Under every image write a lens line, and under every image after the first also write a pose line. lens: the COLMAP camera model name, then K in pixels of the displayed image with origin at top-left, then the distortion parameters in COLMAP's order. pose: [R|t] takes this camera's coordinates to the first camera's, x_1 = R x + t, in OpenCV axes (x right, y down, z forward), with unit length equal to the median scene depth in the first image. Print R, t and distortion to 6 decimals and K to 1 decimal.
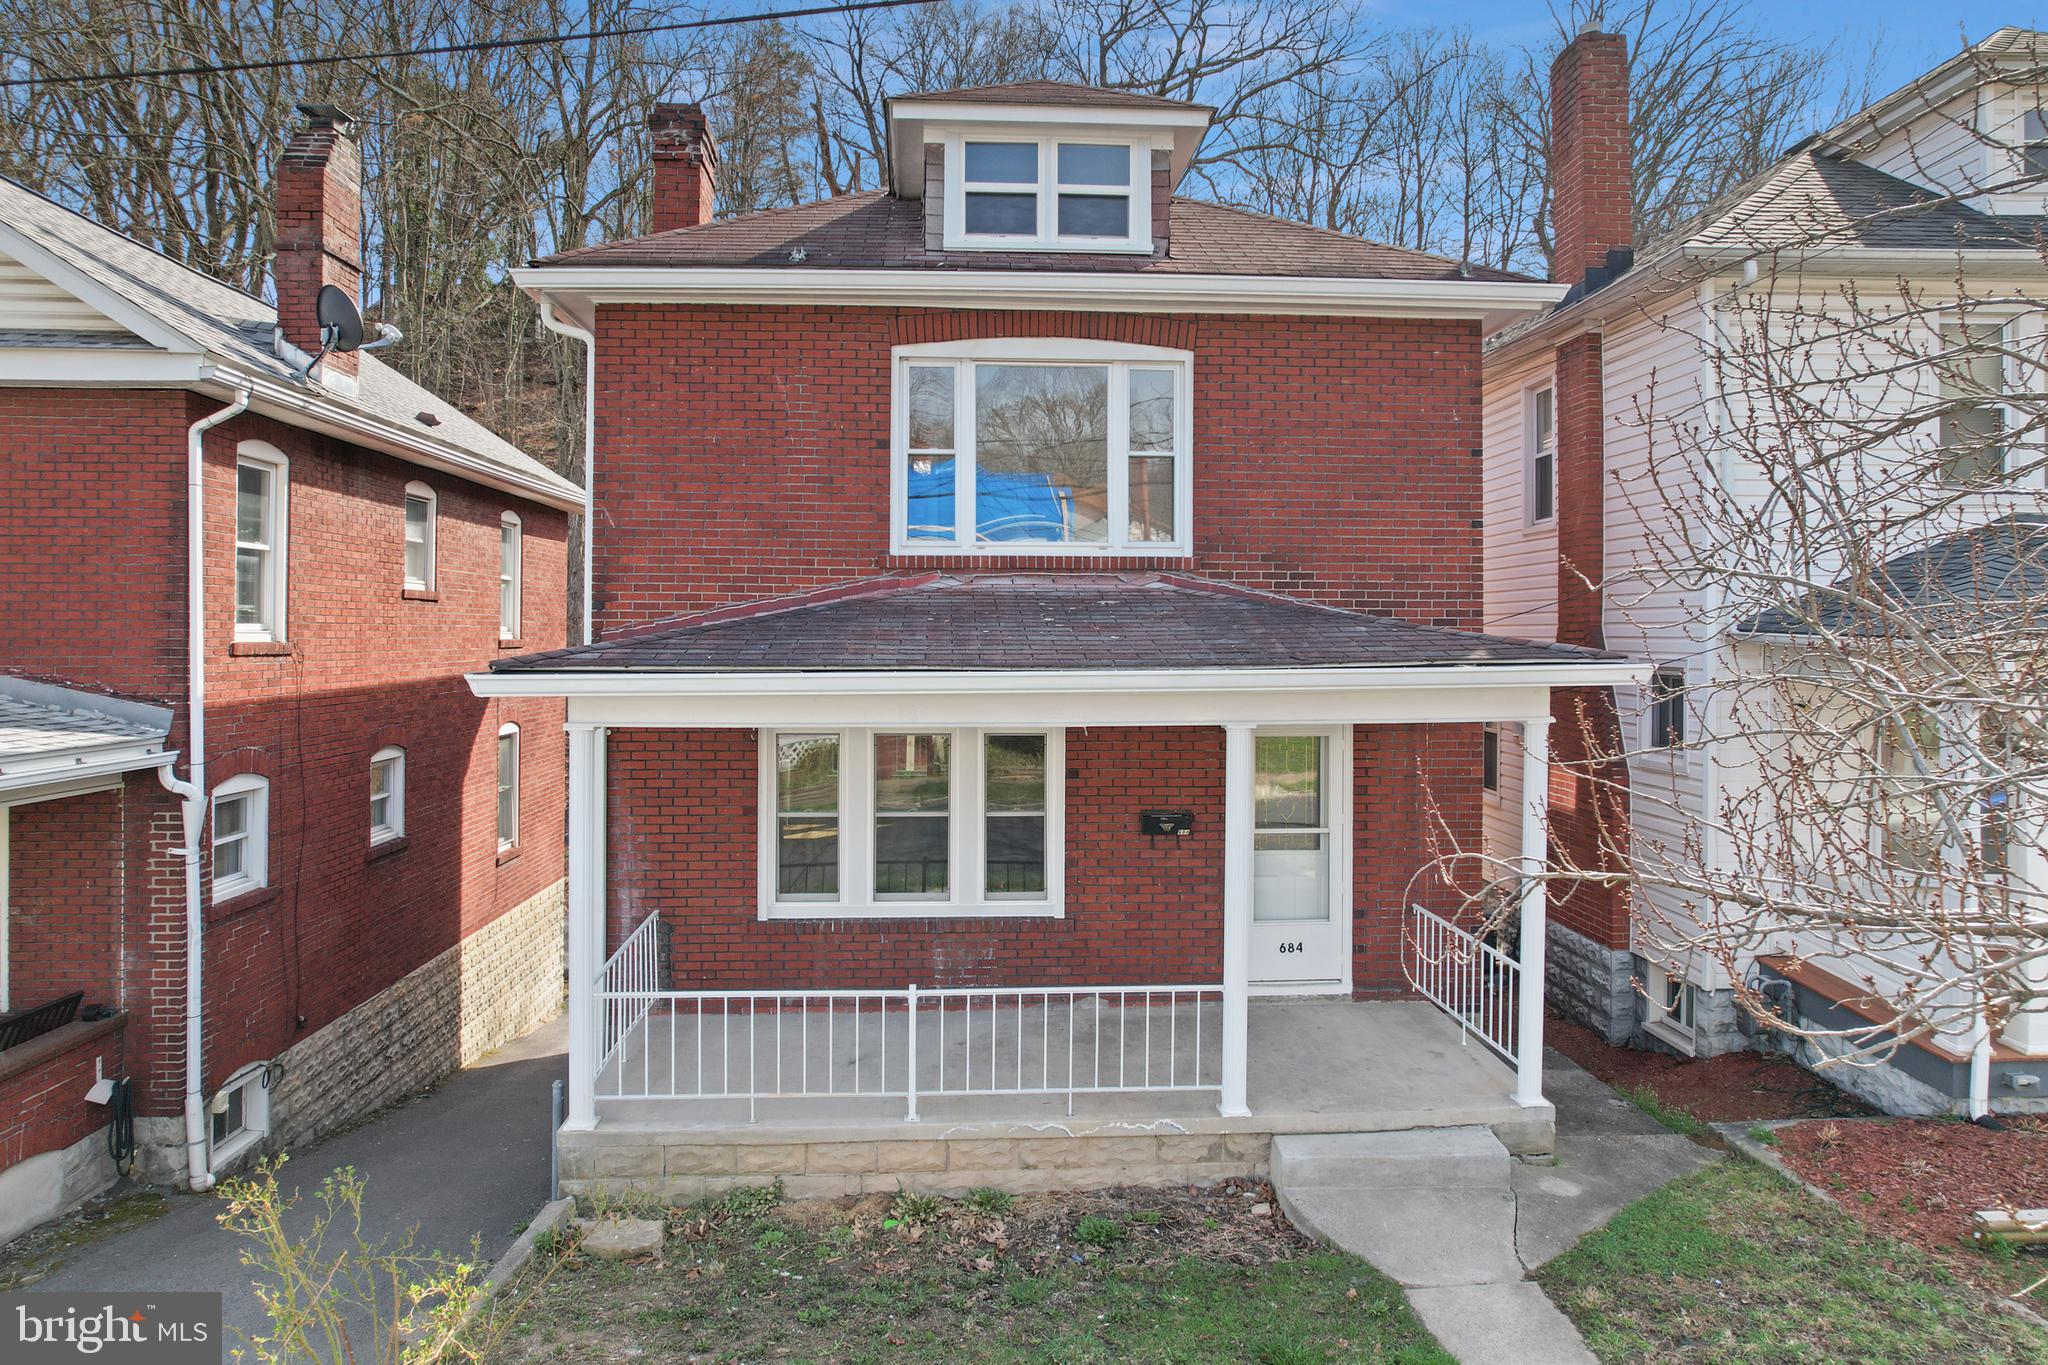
lens RADIAL K [[1321.4, 0, 1026.2], [0, 1321.4, 627.8], [0, 0, 1]] dist [-0.067686, 0.062891]
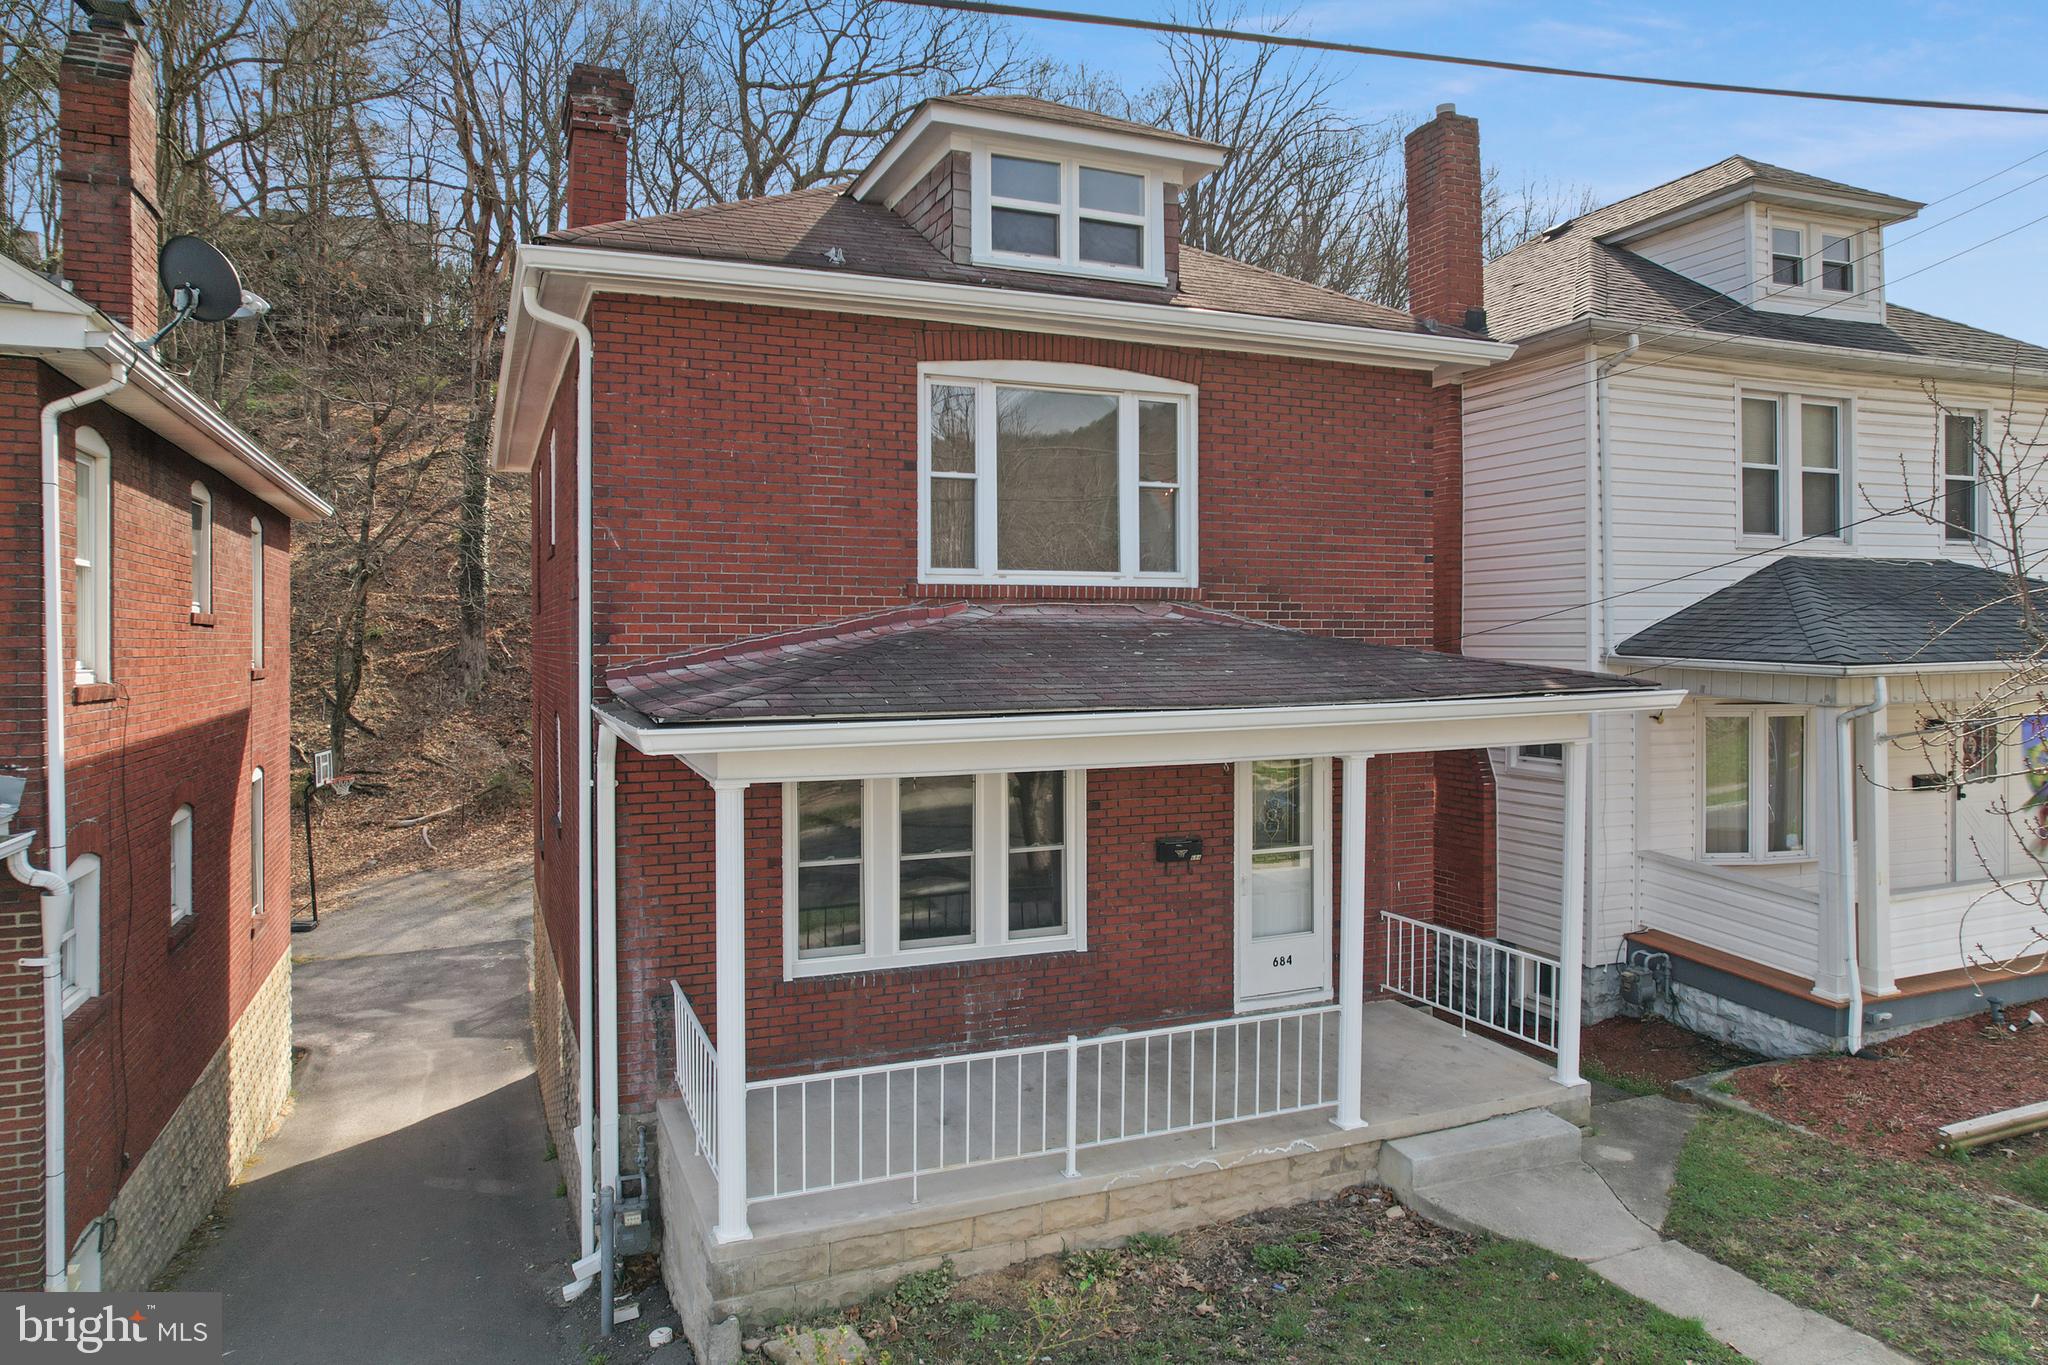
lens RADIAL K [[1318.2, 0, 1026.3], [0, 1318.2, 652.5], [0, 0, 1]] dist [-0.068584, 0.064619]
pose [[0.943988, -0.008170, 0.329880, -0.345210], [0.004028, 0.999904, 0.013236, -0.018077], [-0.329956, -0.011166, 0.943930, 0.084753]]
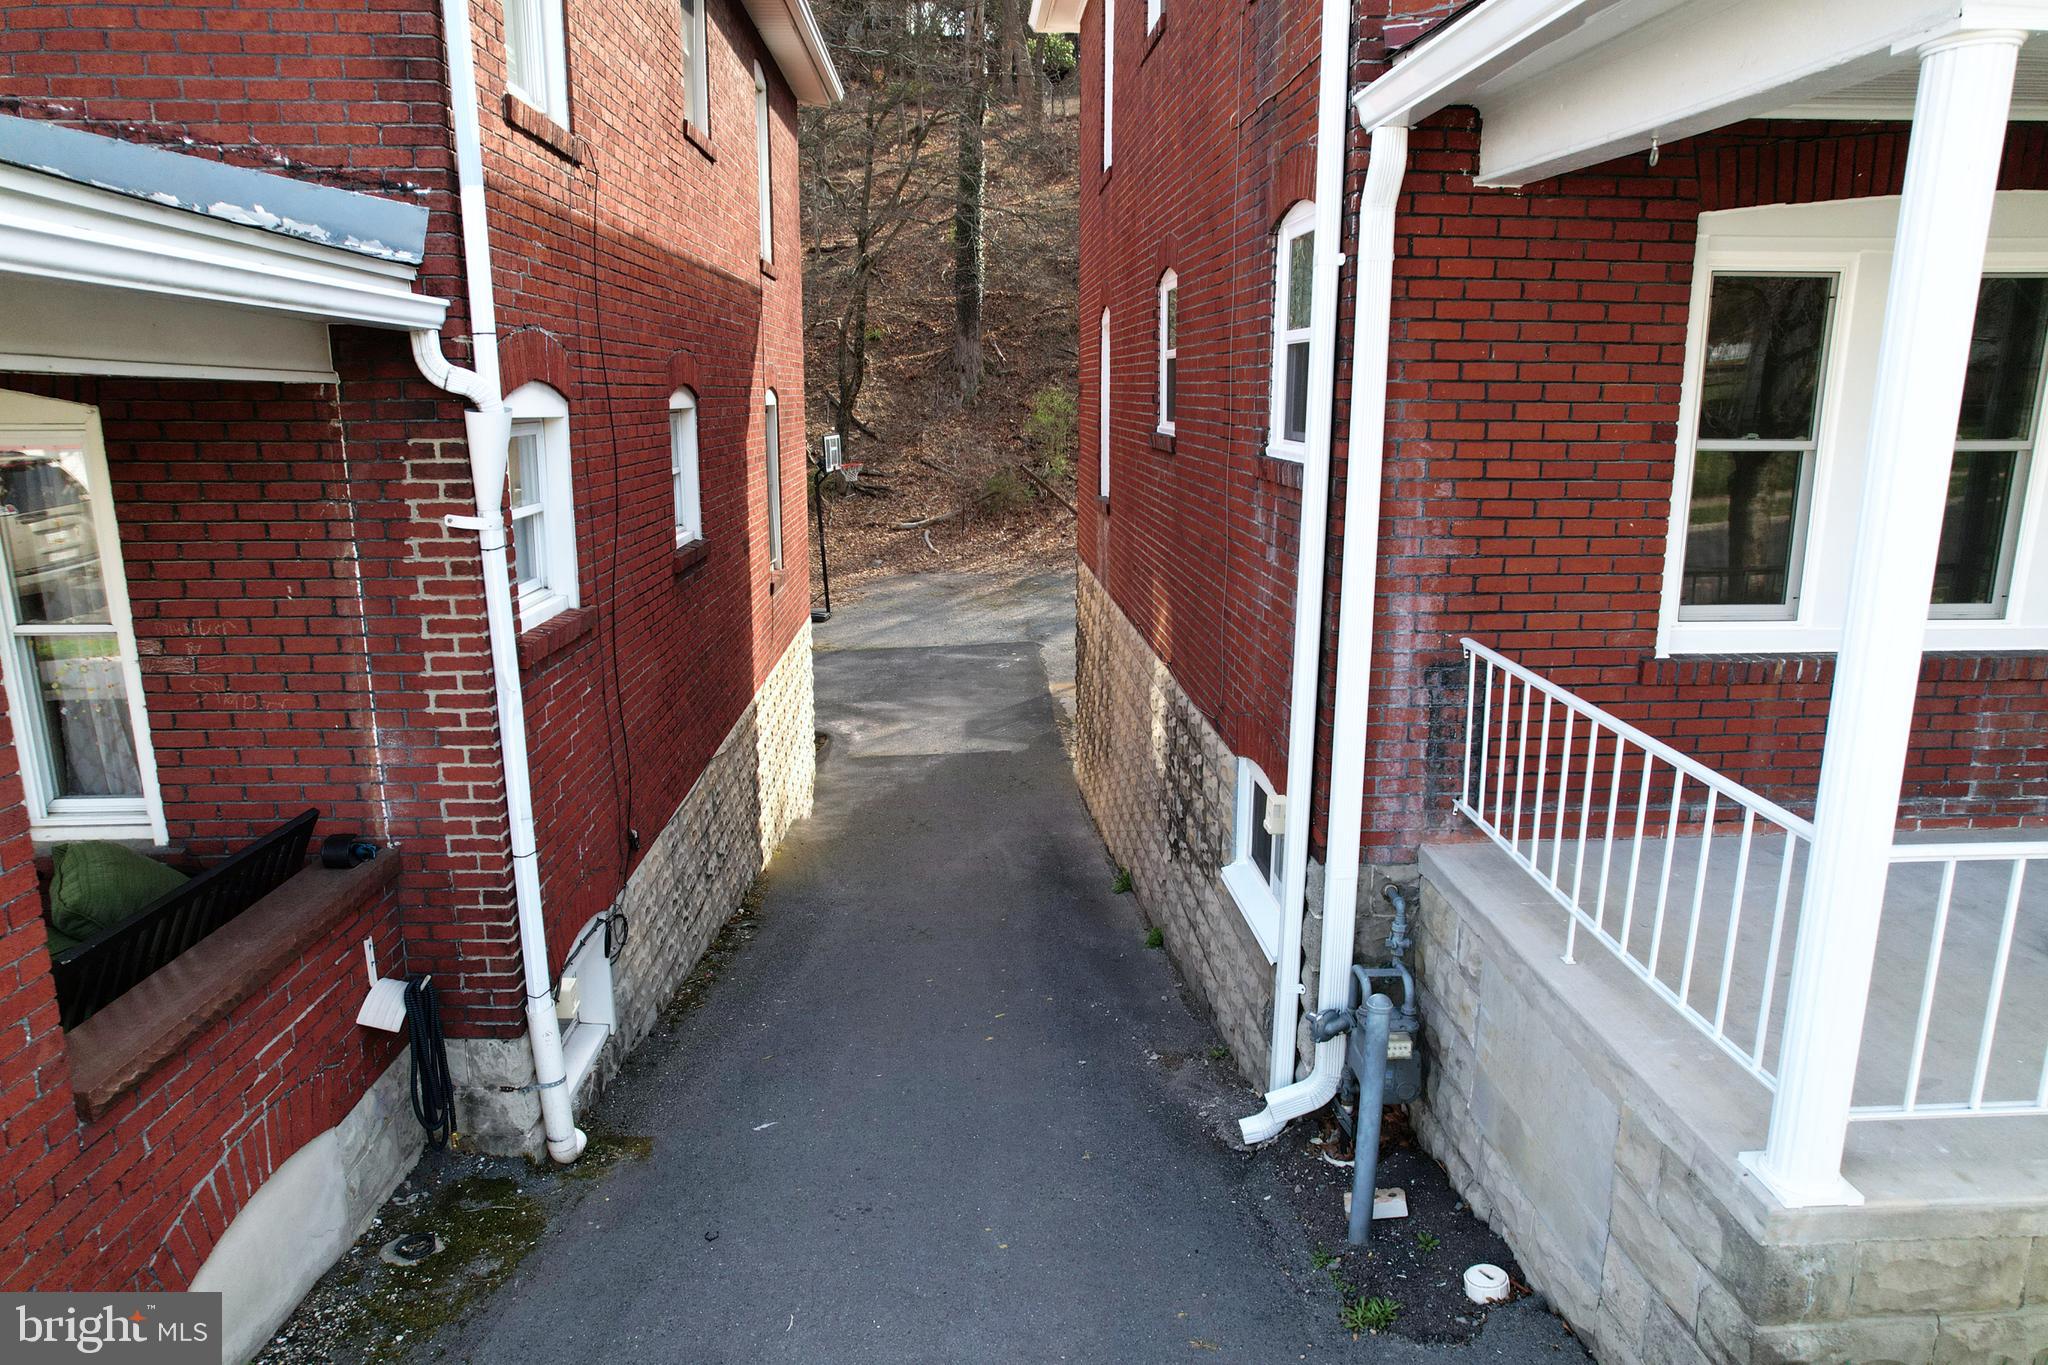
lens RADIAL K [[1297.0, 0, 1024.0], [0, 1297.0, 682.5], [0, 0, 1]] dist [-0.062496, 0.048597]
pose [[0.999971, -0.001644, -0.007422, -0.440573], [0.003260, 0.974727, 0.223378, 0.123566], [0.006867, -0.223395, 0.974704, 0.527093]]
